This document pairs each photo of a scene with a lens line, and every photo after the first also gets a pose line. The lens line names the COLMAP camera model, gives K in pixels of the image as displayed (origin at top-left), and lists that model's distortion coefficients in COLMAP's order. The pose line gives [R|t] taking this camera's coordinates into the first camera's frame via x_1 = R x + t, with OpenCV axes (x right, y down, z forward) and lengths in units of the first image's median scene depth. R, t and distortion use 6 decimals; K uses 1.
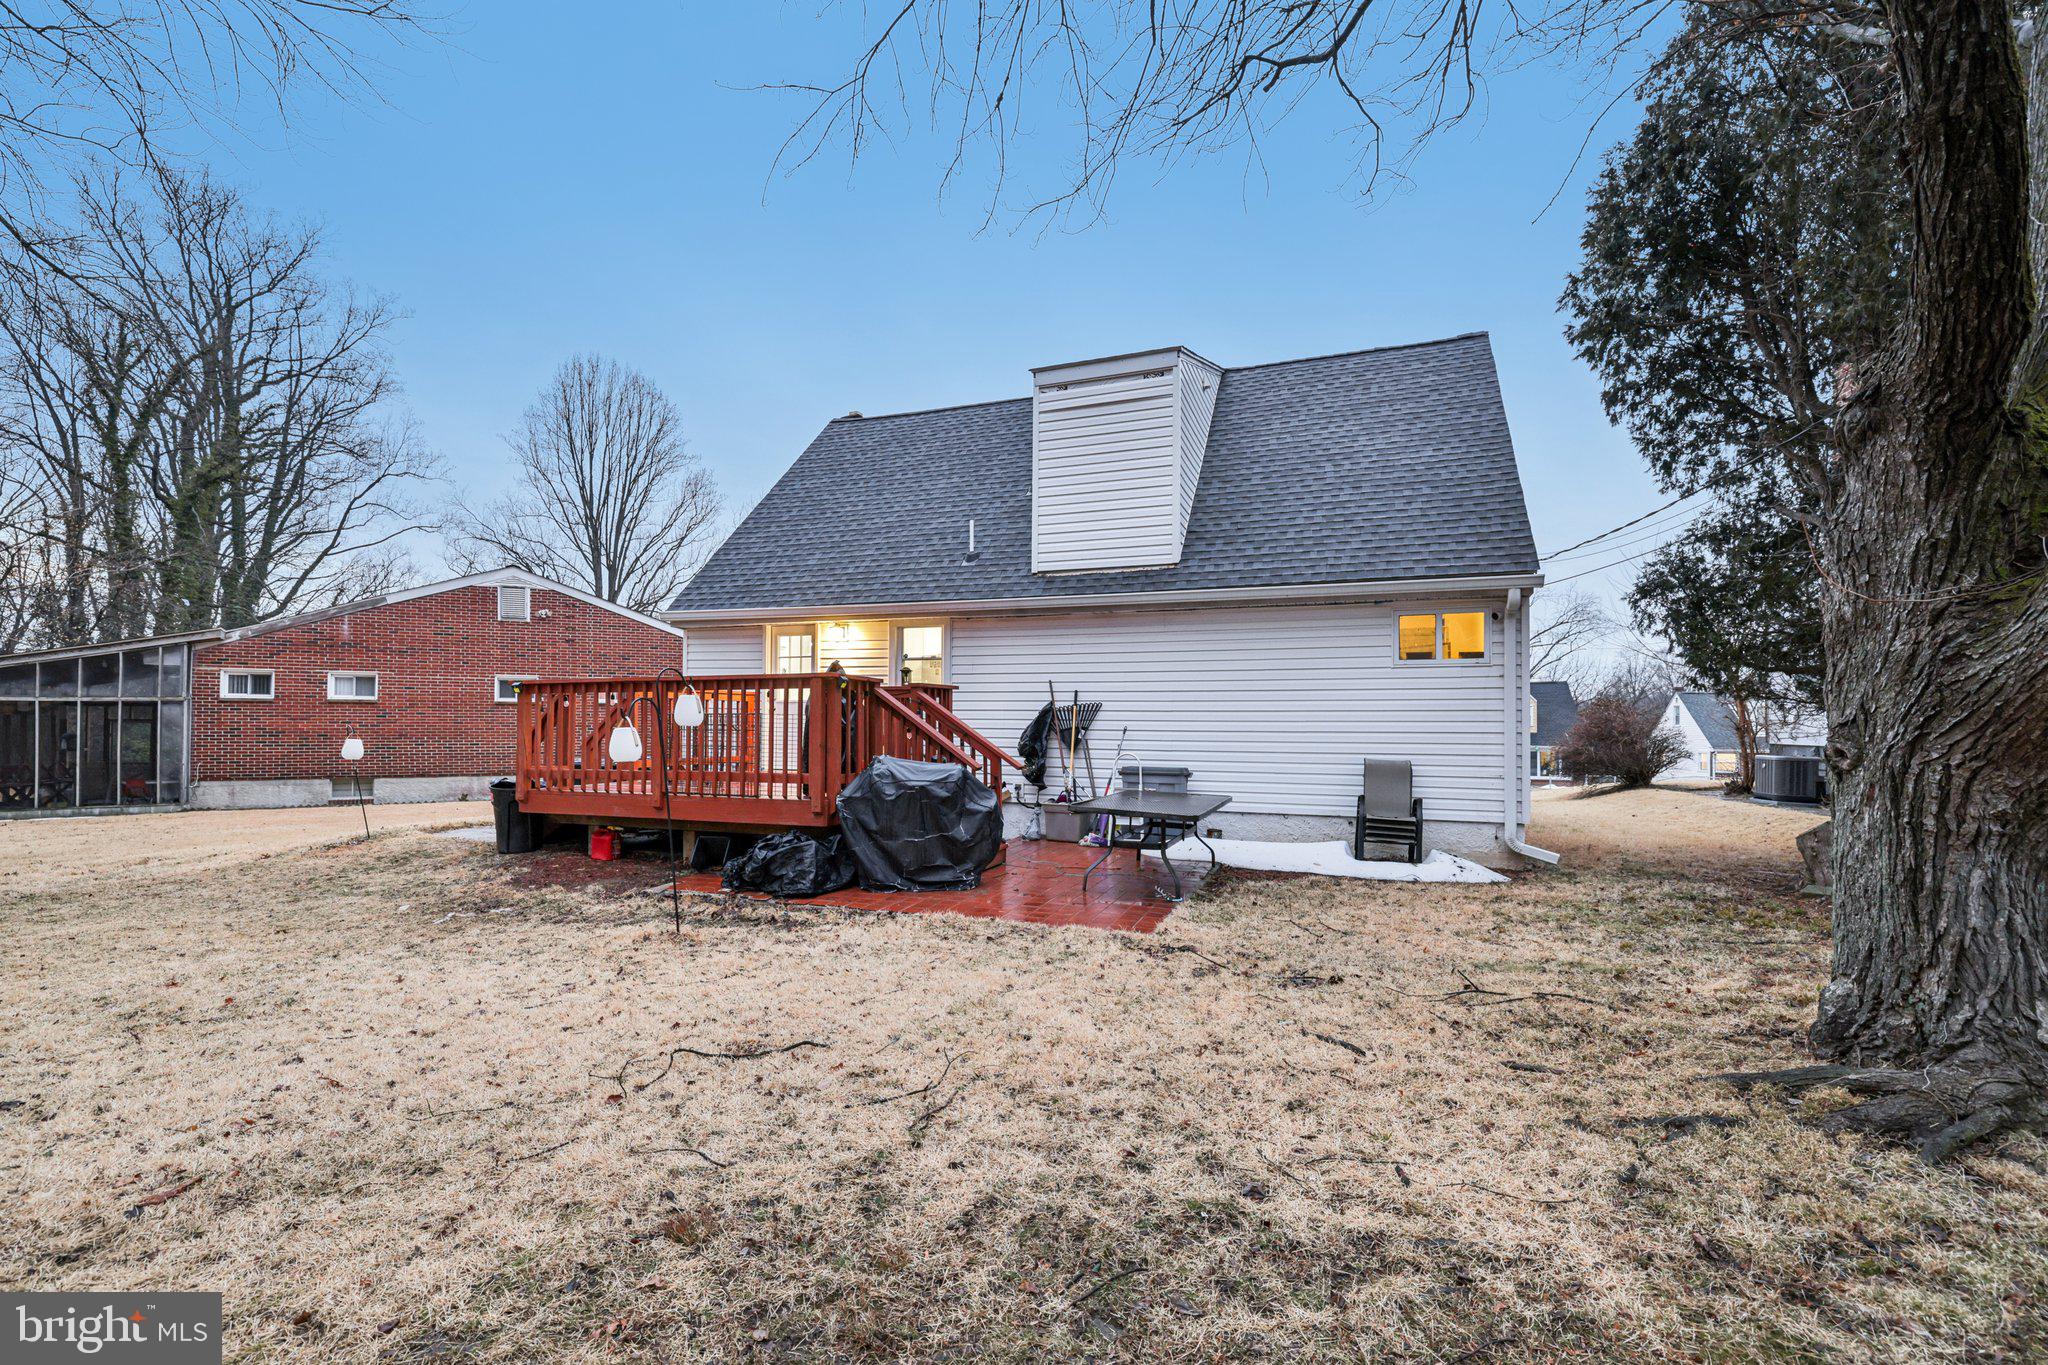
lens RADIAL K [[890.1, 0, 1026.7], [0, 890.1, 709.0], [0, 0, 1]] dist [-0.002314, 0.001520]
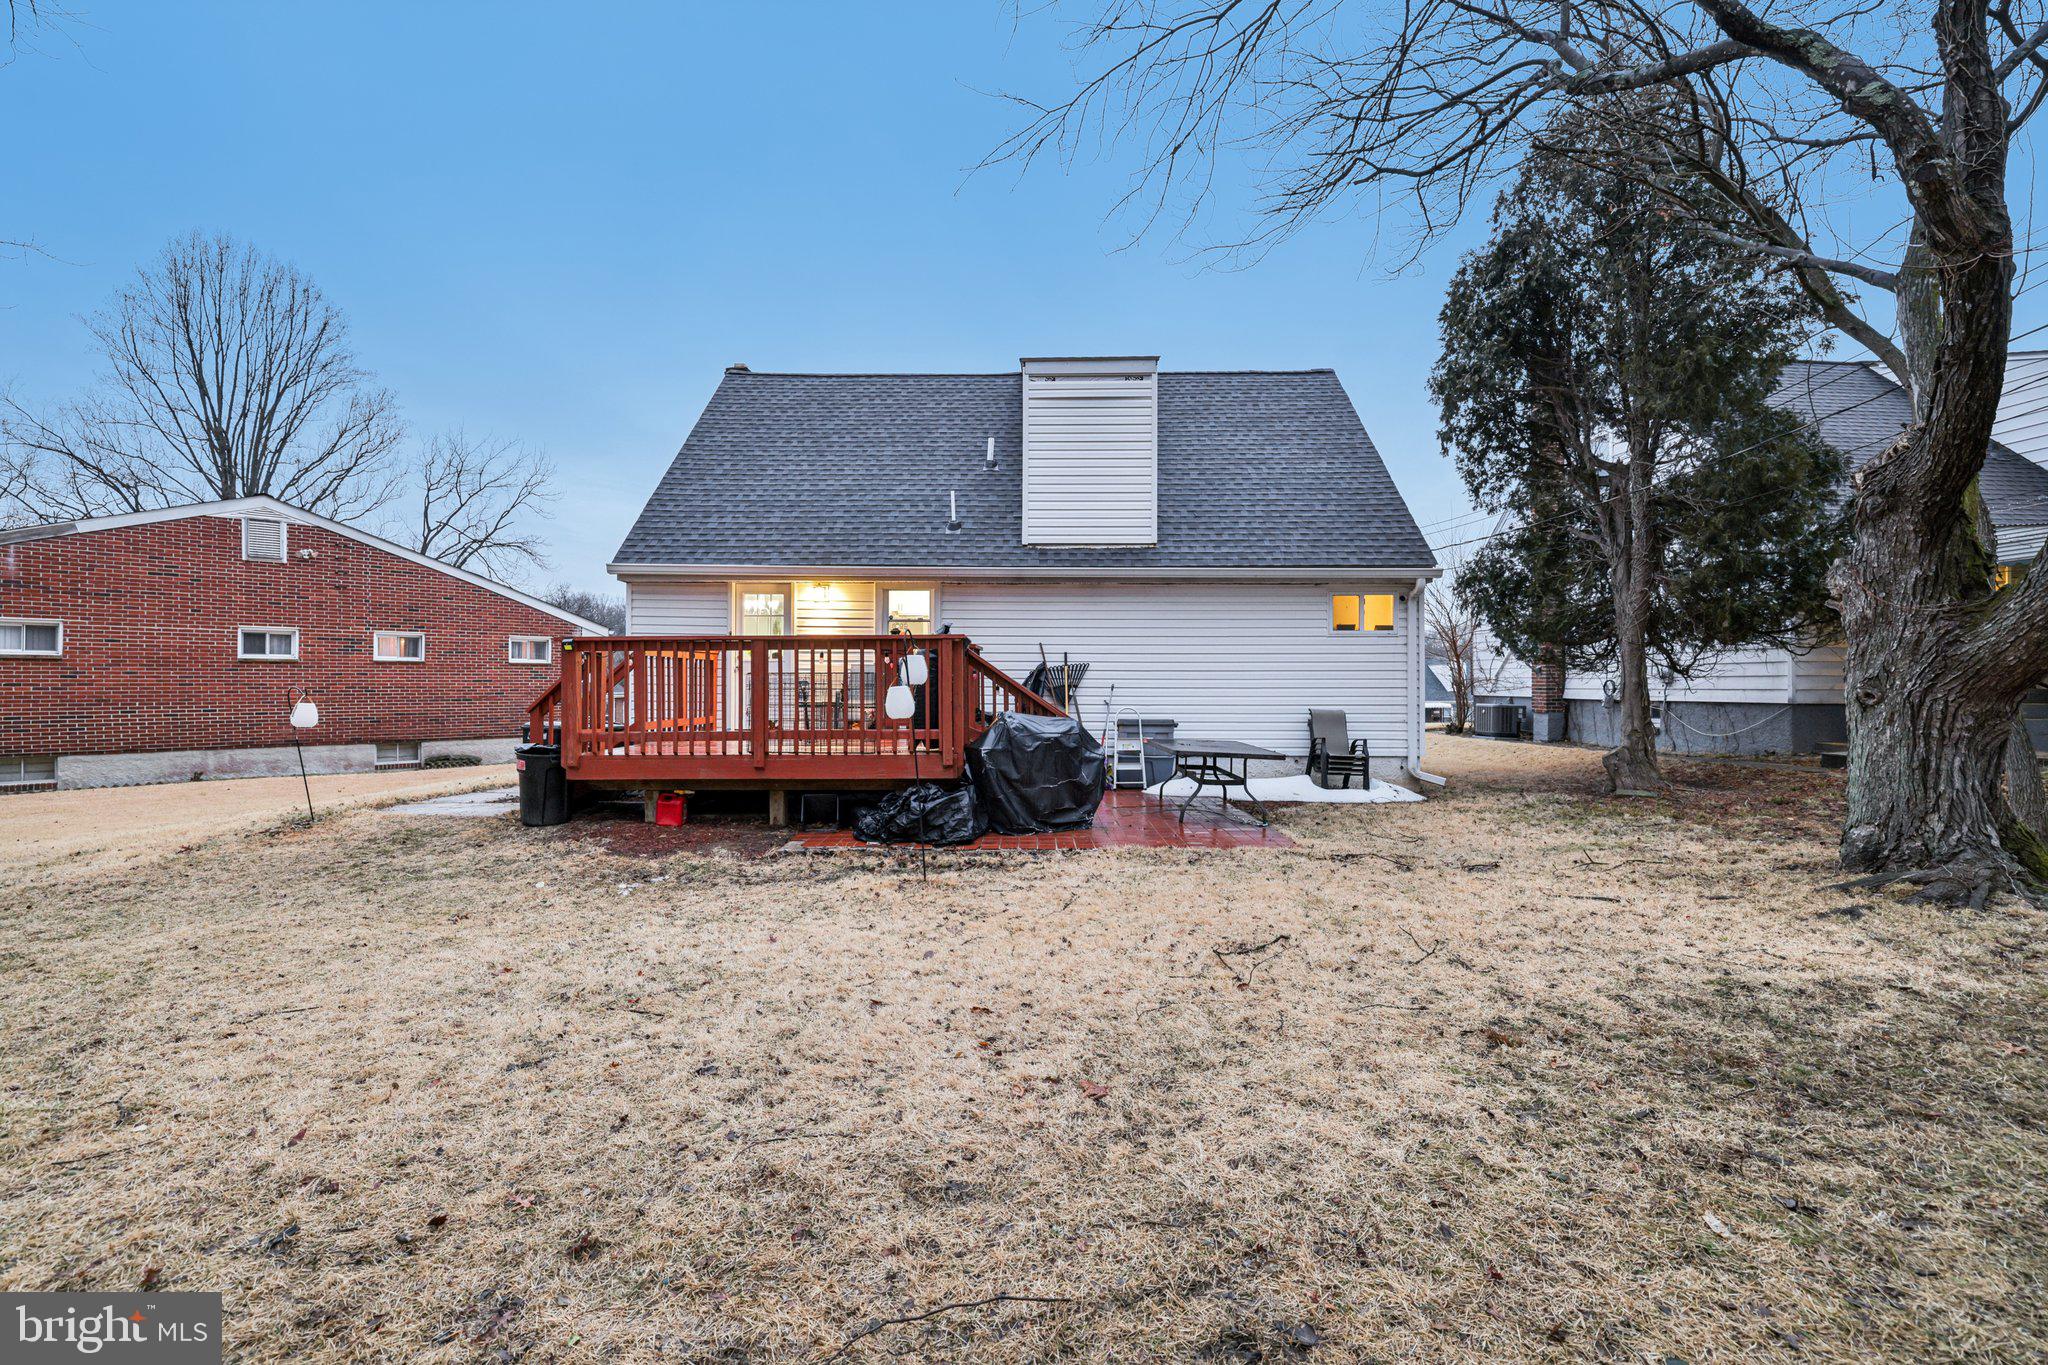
lens RADIAL K [[866.6, 0, 1028.6], [0, 866.6, 674.9], [0, 0, 1]] dist [-0.002722, 0.002136]
pose [[0.938989, -0.000859, 0.343945, -0.402265], [-0.001585, 0.999975, 0.006825, 0.000196], [-0.343942, -0.006954, 0.938965, -0.006412]]
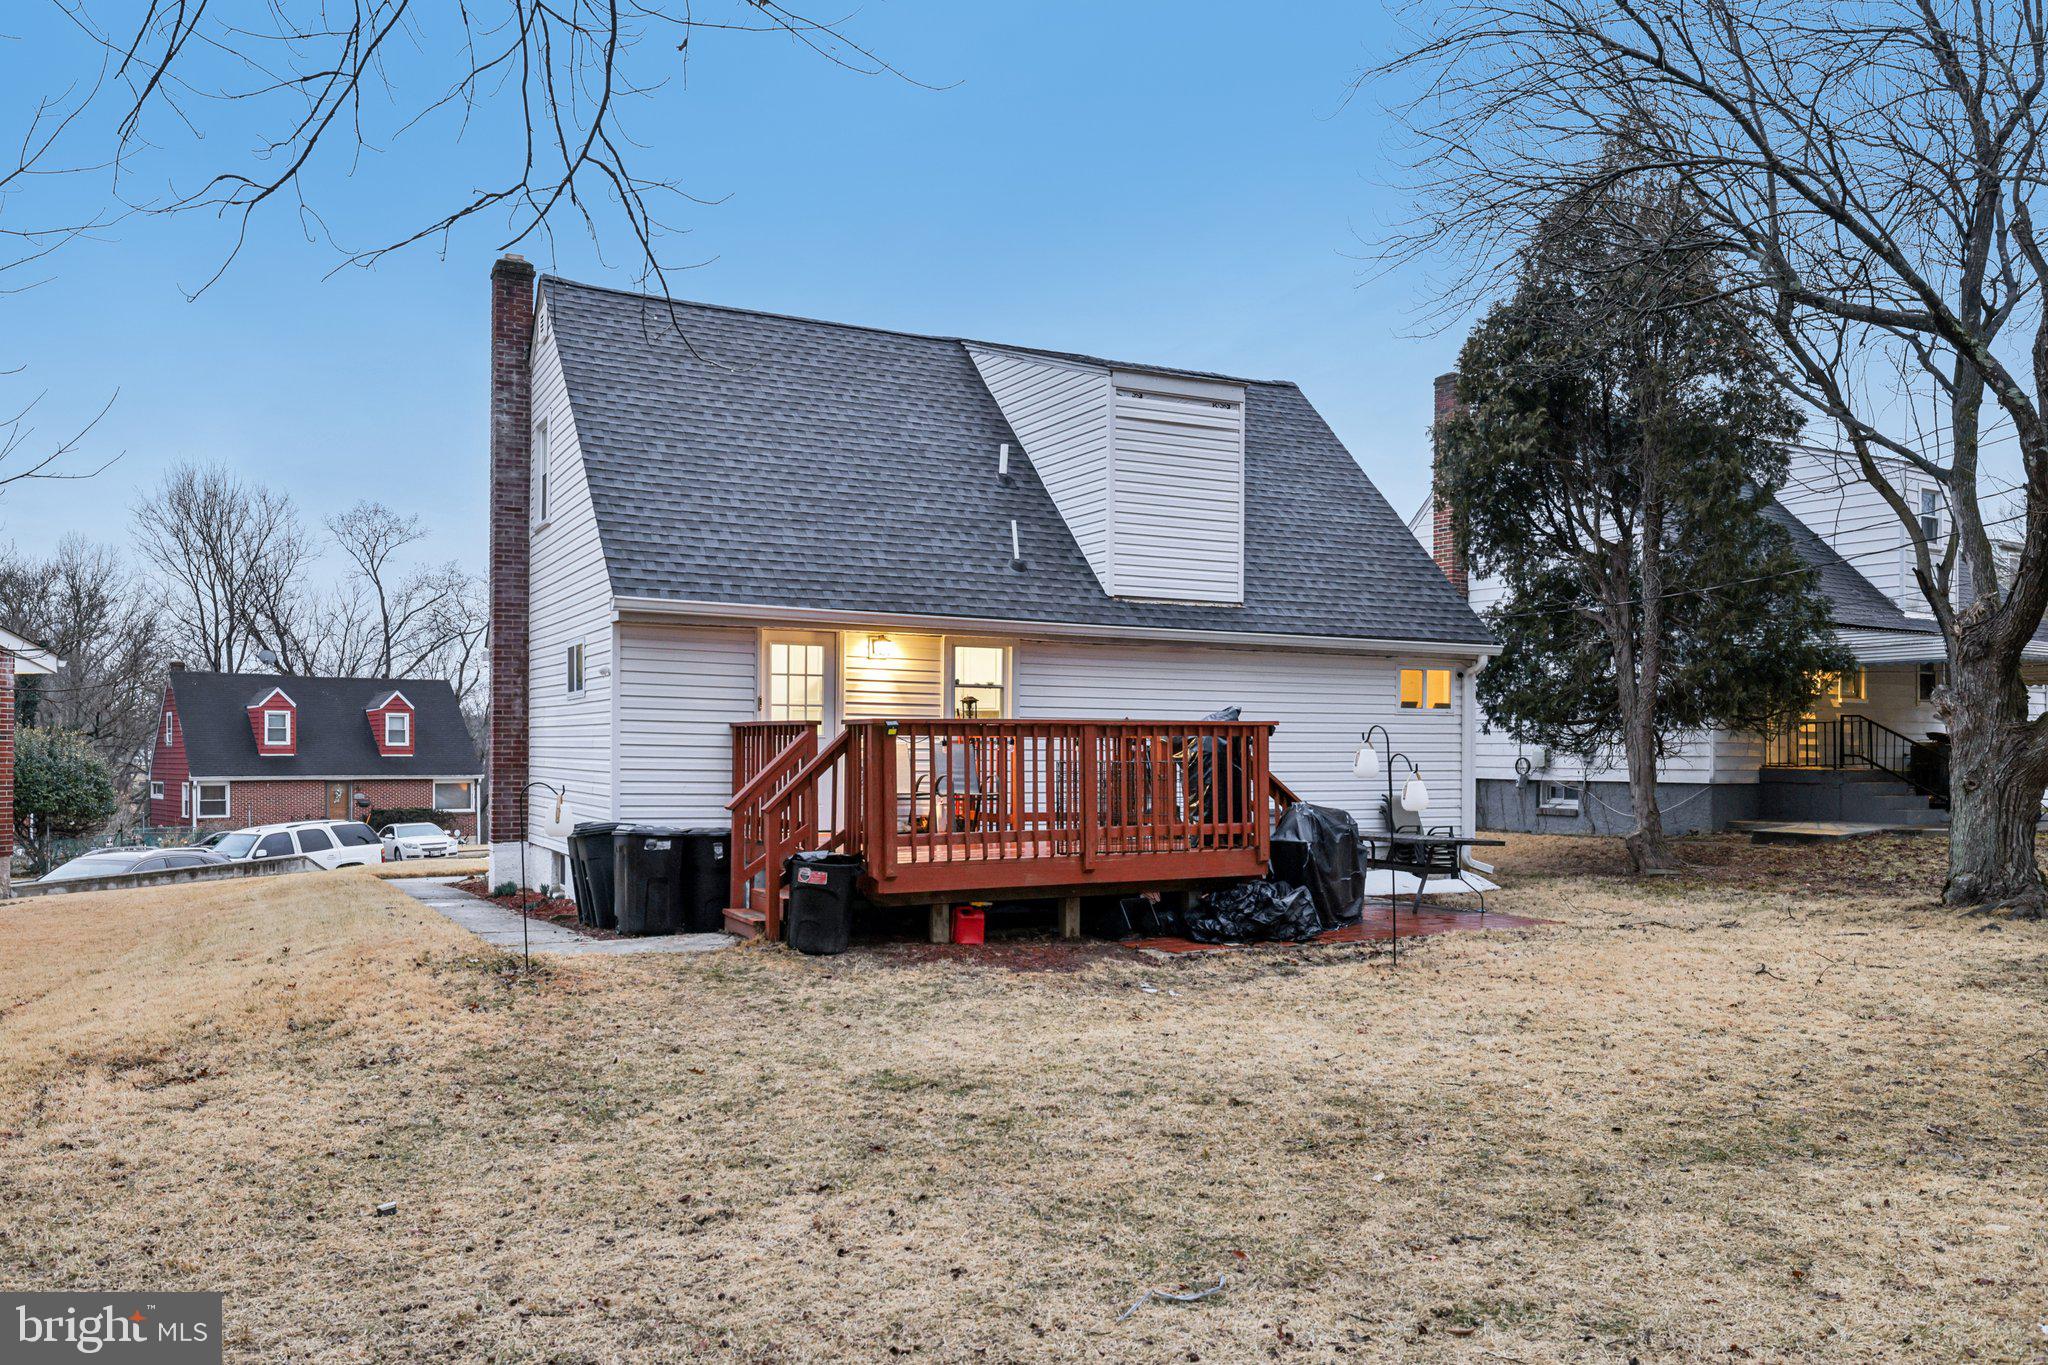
lens RADIAL K [[1542.9, 0, 1024.4], [0, 1542.9, 741.0], [0, 0, 1]] dist [-0.000134, 0.000966]
pose [[0.659560, 0.000734, 0.751652, -1.375209], [-0.013742, 0.999844, 0.011082, -0.027449], [-0.751526, -0.017638, 0.659467, 0.047998]]
